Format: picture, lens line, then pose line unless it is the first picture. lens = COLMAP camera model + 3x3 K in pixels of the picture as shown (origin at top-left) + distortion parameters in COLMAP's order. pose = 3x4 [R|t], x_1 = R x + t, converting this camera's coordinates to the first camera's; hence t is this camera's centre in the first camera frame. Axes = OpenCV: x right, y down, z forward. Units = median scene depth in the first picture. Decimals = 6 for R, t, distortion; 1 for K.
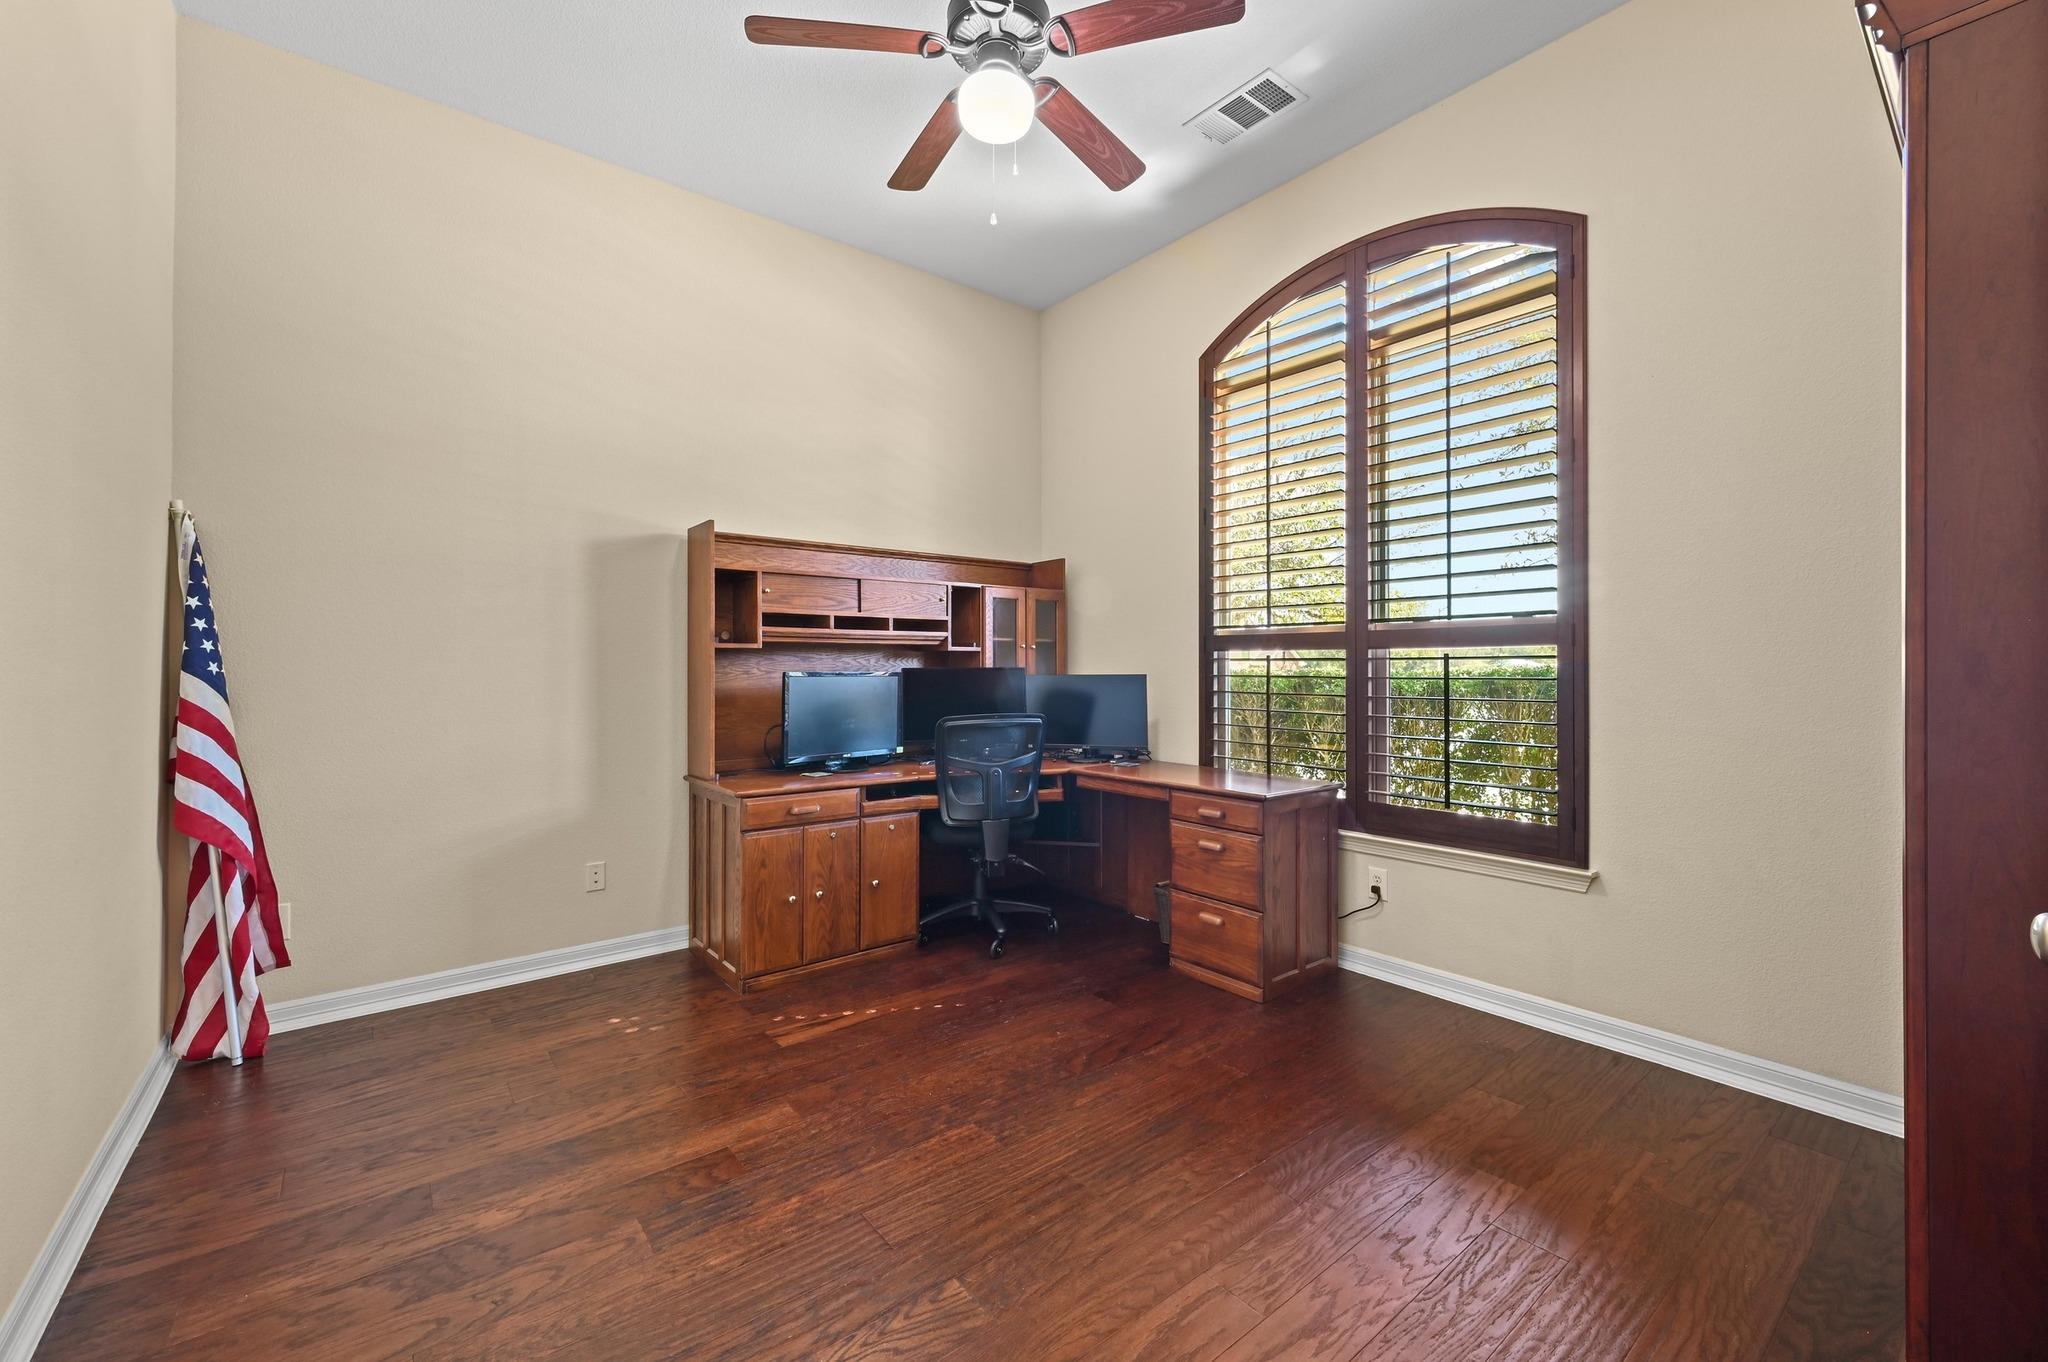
lens RADIAL K [[821.0, 0, 1020.9], [0, 821.0, 669.1], [0, 0, 1]] dist [0.002442, 0.002695]
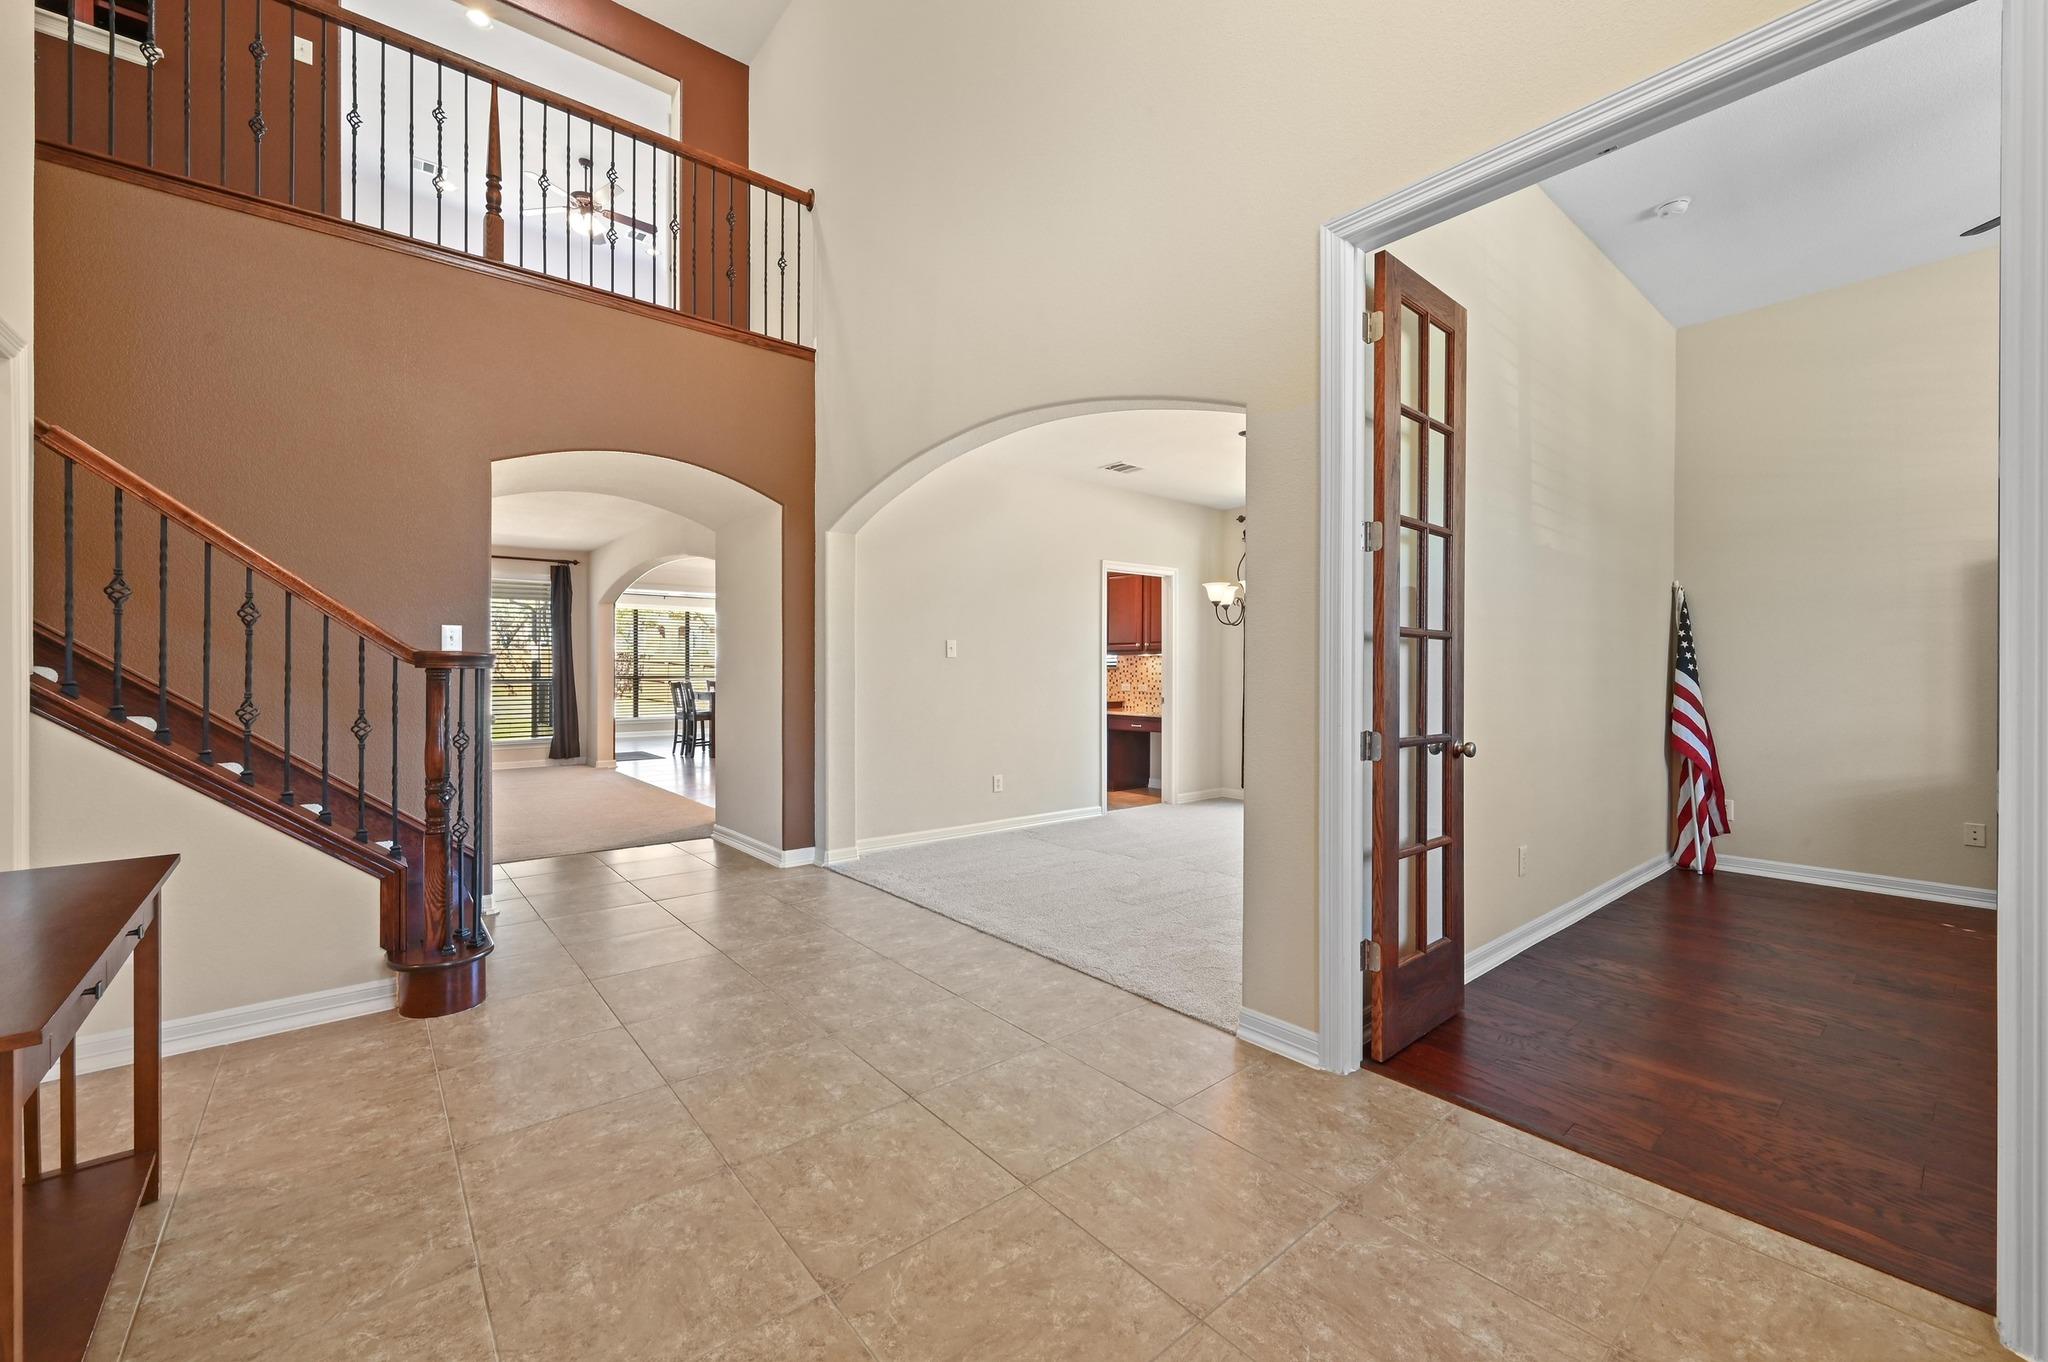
lens RADIAL K [[821.0, 0, 1019.8], [0, 821.0, 677.4], [0, 0, 1]] dist [0.002442, 0.002695]
pose [[0.039567, -0.002267, -0.999214, 0.869684], [-0.005503, 0.999982, -0.002486, 0.036483], [0.999202, 0.005597, 0.039554, -0.632273]]
